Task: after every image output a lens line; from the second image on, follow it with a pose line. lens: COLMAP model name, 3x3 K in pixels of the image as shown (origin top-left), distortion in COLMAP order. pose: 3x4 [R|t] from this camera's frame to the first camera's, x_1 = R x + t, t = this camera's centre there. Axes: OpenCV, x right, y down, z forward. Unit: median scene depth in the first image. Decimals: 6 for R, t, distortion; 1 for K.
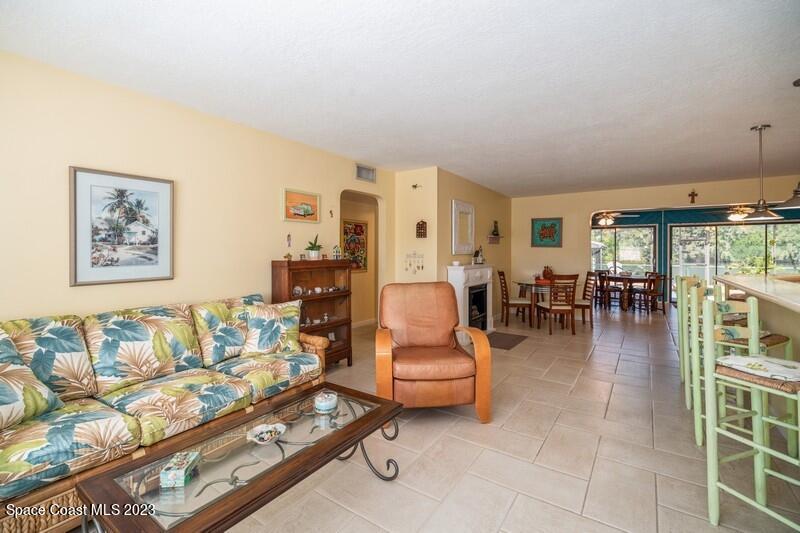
lens RADIAL K [[350.5, 0, 404.0], [0, 350.5, 247.9], [0, 0, 1]] dist [-0.008351, -0.001767]
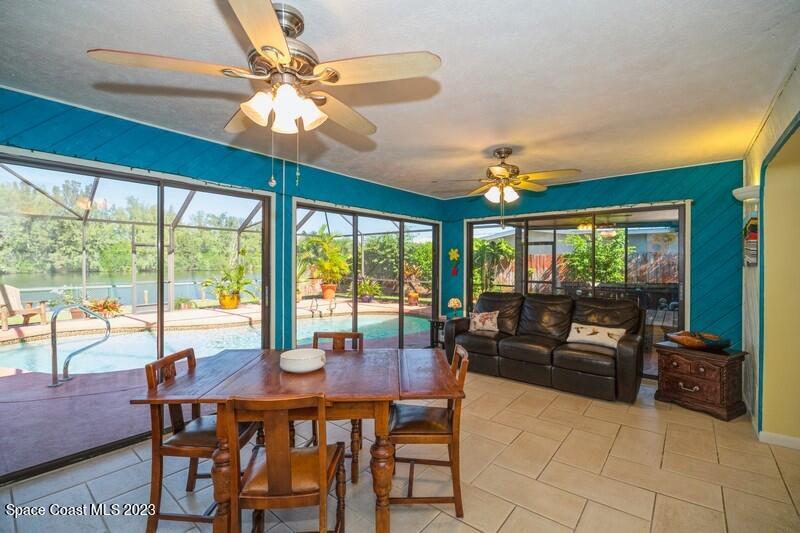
lens RADIAL K [[350.5, 0, 398.6], [0, 350.5, 265.9], [0, 0, 1]] dist [-0.008351, -0.001767]
pose [[0.079778, -0.012275, 0.996737, 0.540875], [-0.012417, 0.999834, 0.013307, 0.004598], [-0.996735, -0.013439, 0.079612, 1.247088]]
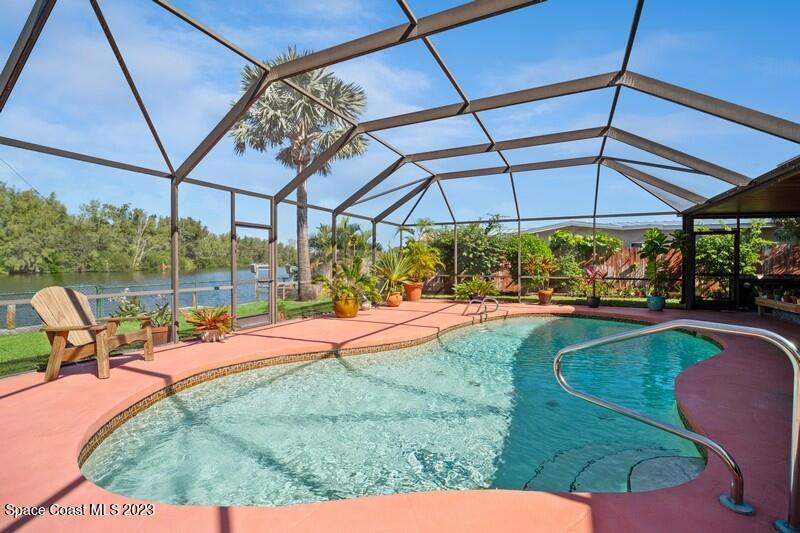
lens RADIAL K [[350.5, 0, 399.2], [0, 350.5, 265.7], [0, 0, 1]] dist [-0.008351, -0.001767]
pose [[-0.155177, -0.010983, 0.987826, 0.946392], [-0.011159, 0.999894, 0.009364, 0.055520], [-0.987824, -0.009570, -0.155283, 2.297643]]
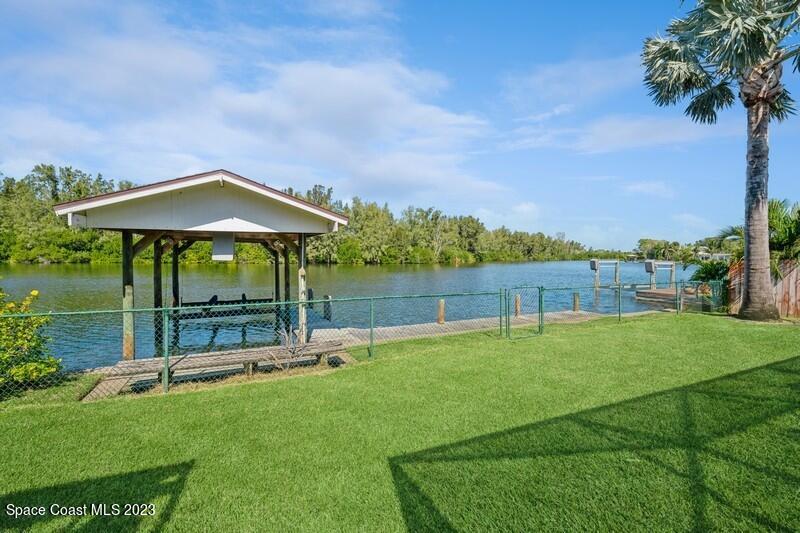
lens RADIAL K [[350.5, 0, 402.5], [0, 350.5, 263.9], [0, 0, 1]] dist [-0.008351, -0.001767]
pose [[0.527180, -0.017741, 0.849568, 1.360792], [-0.016306, 0.999387, 0.030988, 0.063538], [-0.849597, -0.030189, 0.526568, 3.186773]]
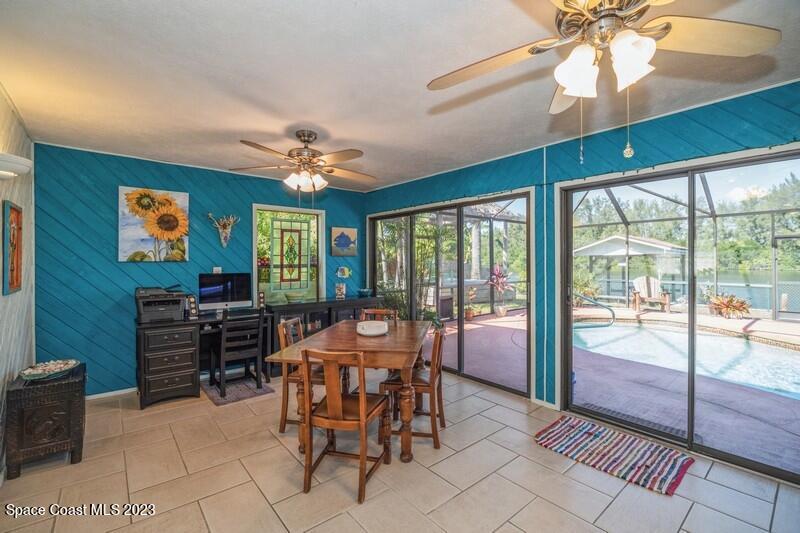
lens RADIAL K [[350.5, 0, 403.5], [0, 350.5, 259.6], [0, 0, 1]] dist [-0.008351, -0.001767]
pose [[0.963692, -0.010444, -0.266812, 1.033223], [0.012092, 0.999917, 0.004537, 0.006518], [0.266742, -0.007599, 0.963738, 0.909243]]
